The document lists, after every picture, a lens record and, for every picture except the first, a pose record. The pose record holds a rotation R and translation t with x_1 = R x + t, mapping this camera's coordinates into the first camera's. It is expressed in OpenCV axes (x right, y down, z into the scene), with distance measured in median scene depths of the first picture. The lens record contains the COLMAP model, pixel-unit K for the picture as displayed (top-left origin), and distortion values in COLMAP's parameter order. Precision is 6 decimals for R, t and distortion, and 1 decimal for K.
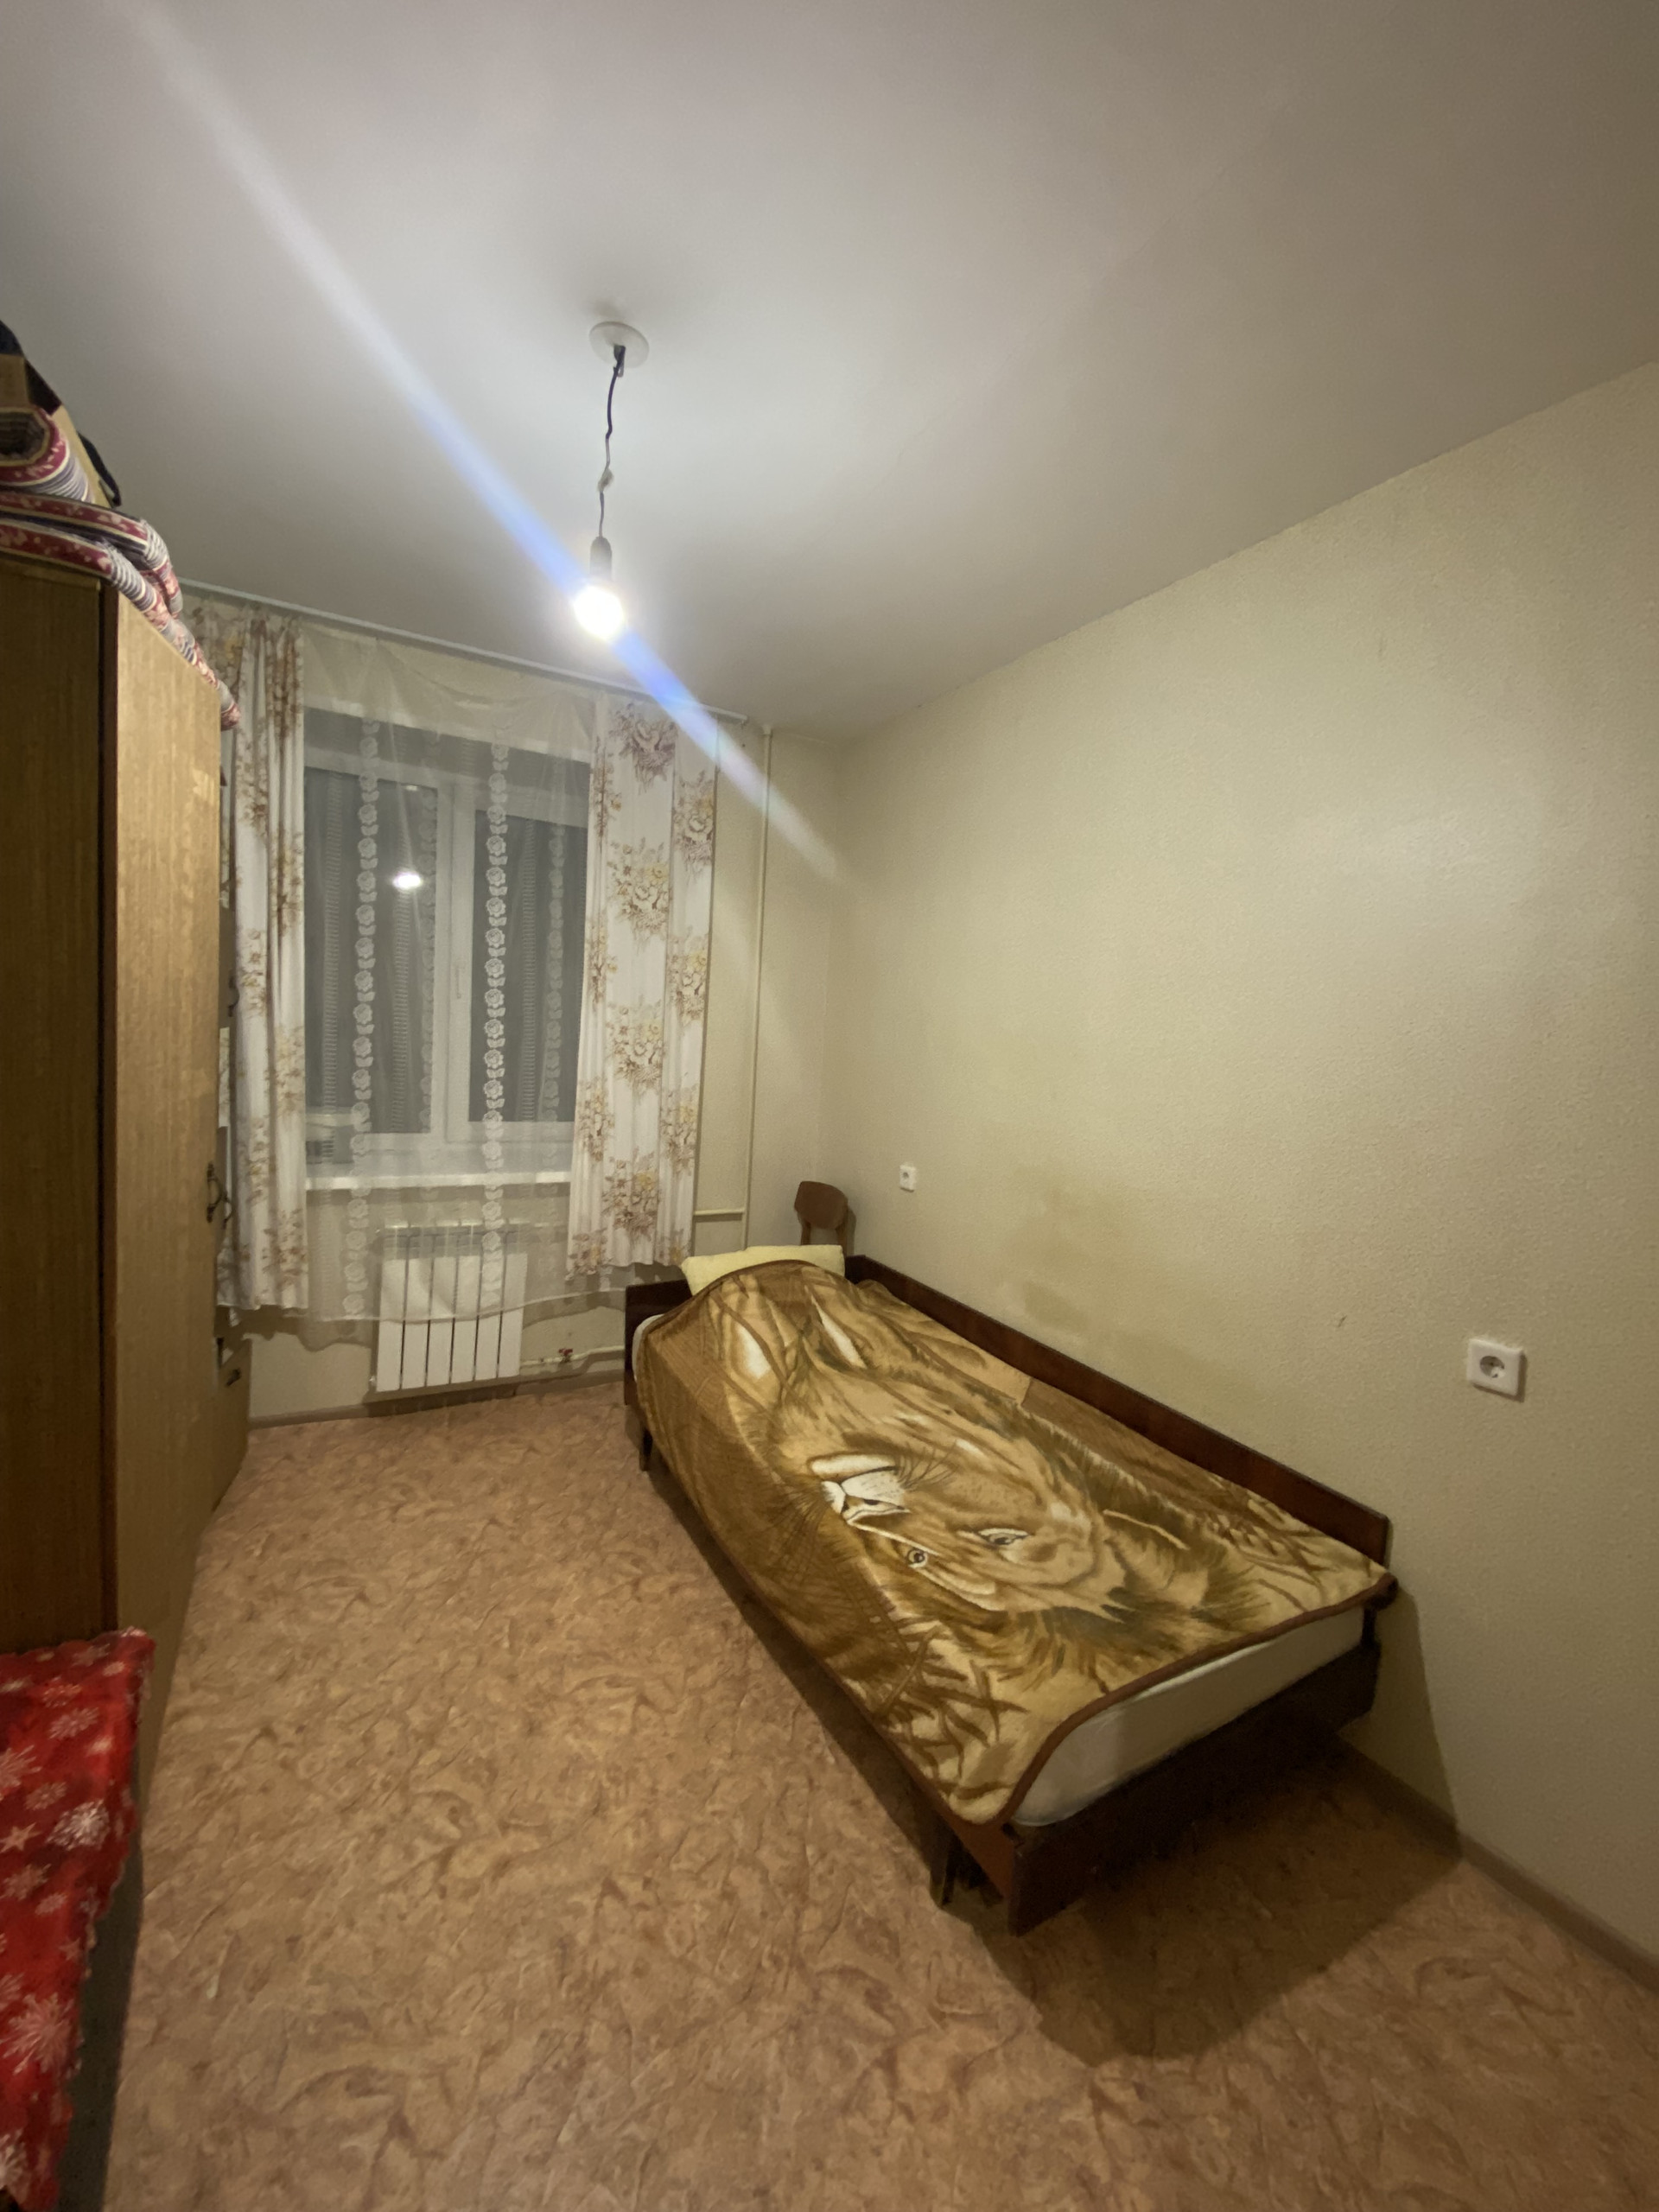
lens RADIAL K [[896.5, 0, 829.5], [0, 896.5, 1106.0], [0, 0, 1]] dist [0.000678, -0.013165]
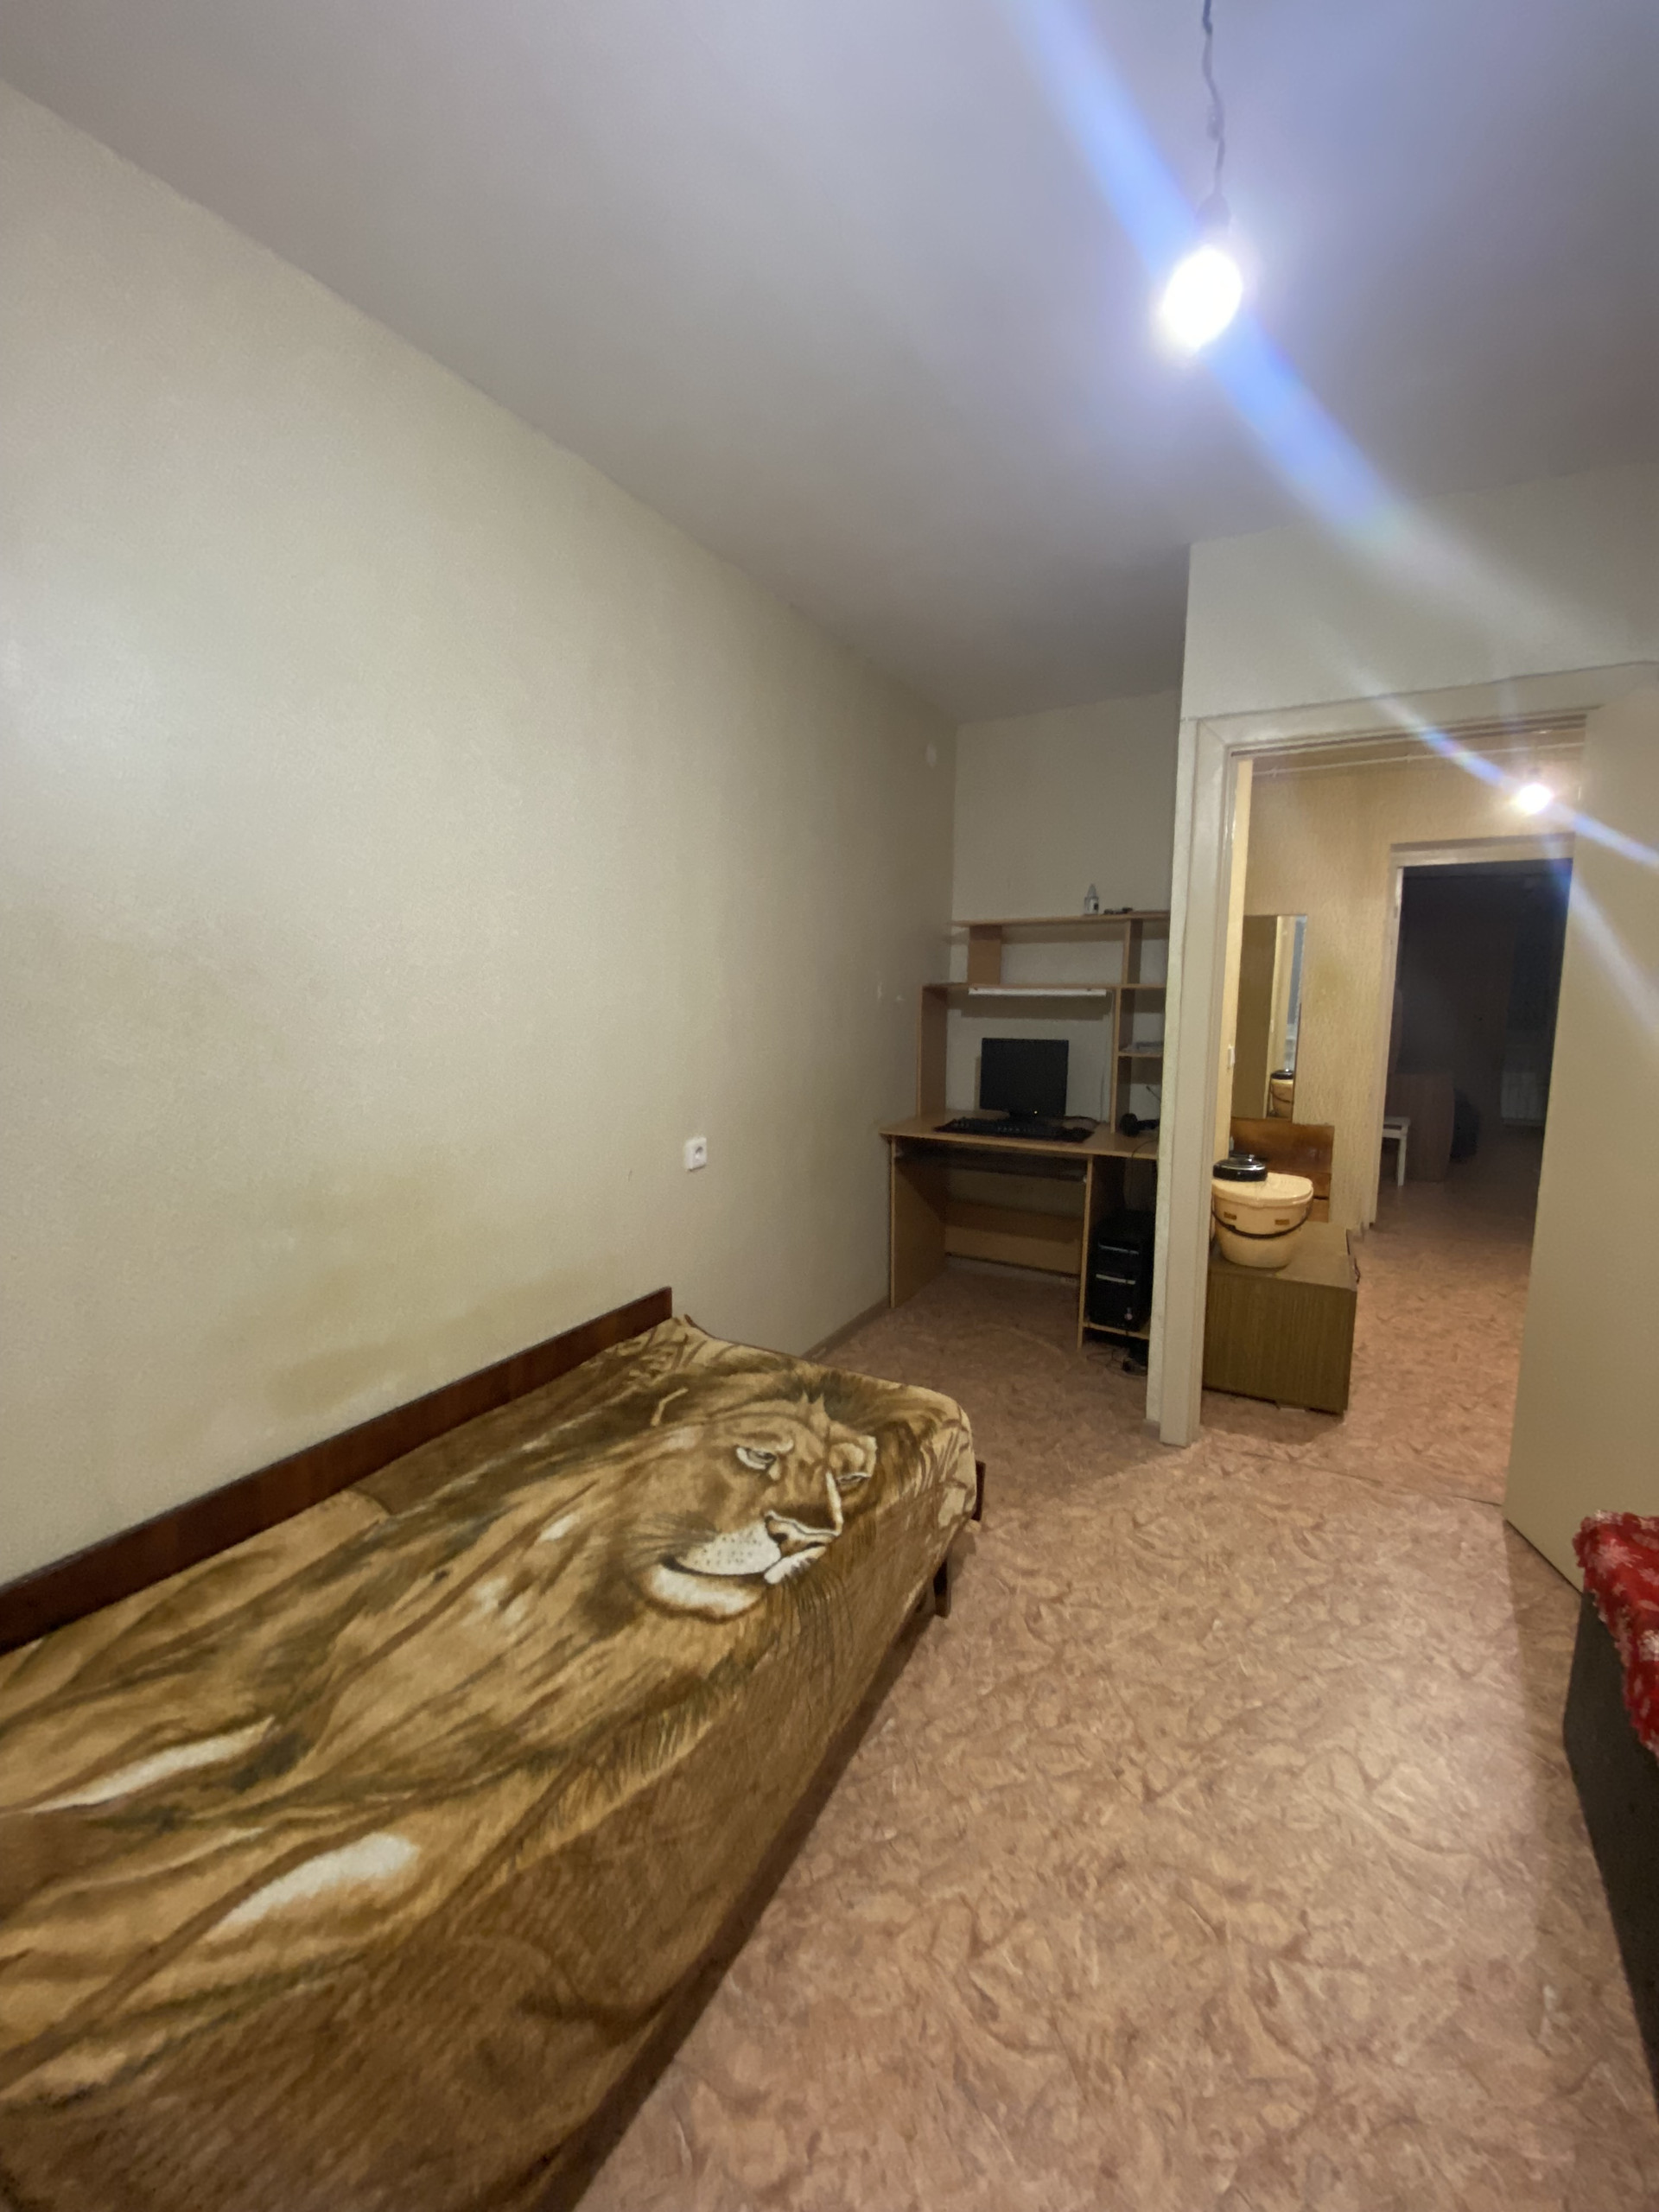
lens RADIAL K [[896.5, 0, 829.5], [0, 896.5, 1106.0], [0, 0, 1]] dist [0.000678, -0.013165]
pose [[-0.527656, -0.184087, 0.829272, -0.558465], [0.045119, 0.968784, 0.243766, -0.135014], [-0.848259, 0.166041, -0.502879, 1.241744]]
